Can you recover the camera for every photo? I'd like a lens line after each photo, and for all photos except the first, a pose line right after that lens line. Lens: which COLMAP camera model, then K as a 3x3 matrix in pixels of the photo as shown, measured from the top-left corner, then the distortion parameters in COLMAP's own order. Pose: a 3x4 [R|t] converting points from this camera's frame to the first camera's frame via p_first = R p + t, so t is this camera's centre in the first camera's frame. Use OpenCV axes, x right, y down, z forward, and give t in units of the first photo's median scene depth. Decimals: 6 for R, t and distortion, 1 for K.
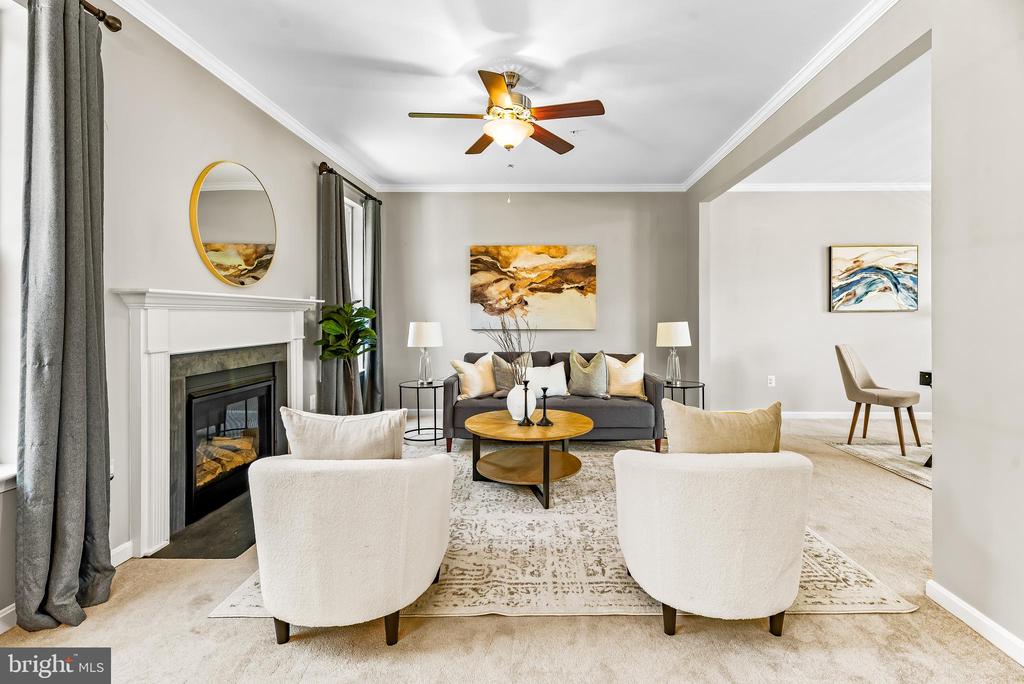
lens RADIAL K [[416.5, 0, 509.4], [0, 416.5, 318.9], [0, 0, 1]] dist [-0.001414, 0.000890]
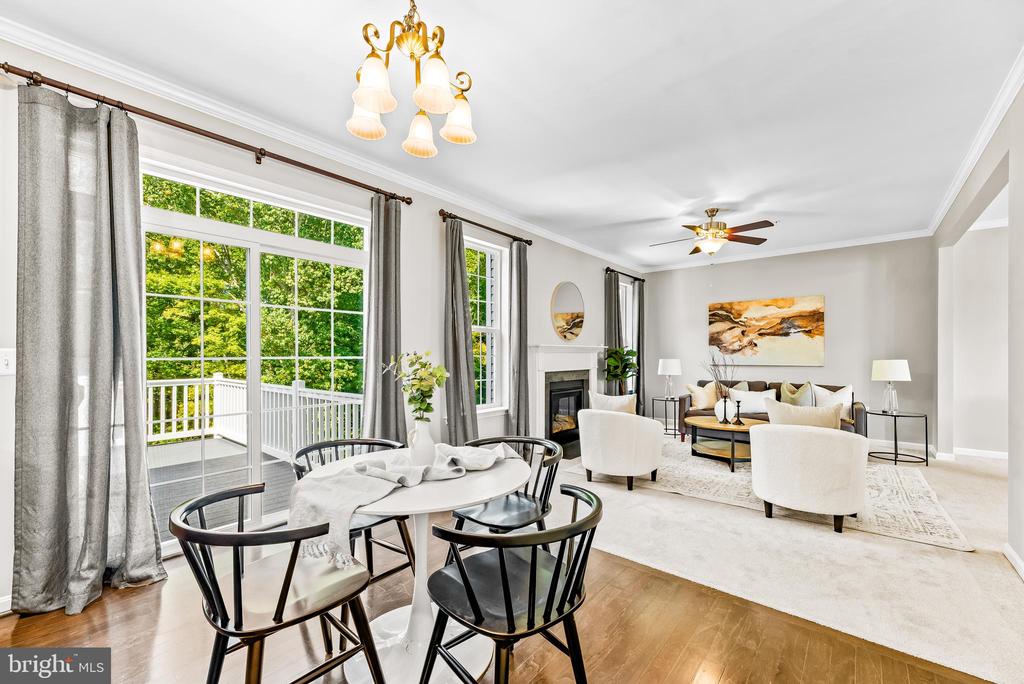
lens RADIAL K [[416.5, 0, 505.0], [0, 416.5, 355.4], [0, 0, 1]] dist [-0.001414, 0.000890]
pose [[0.778448, -0.001248, -0.627707, 0.248272], [-0.001746, 0.999990, -0.004154, 0.001196], [0.627706, 0.004330, 0.778438, -0.498456]]
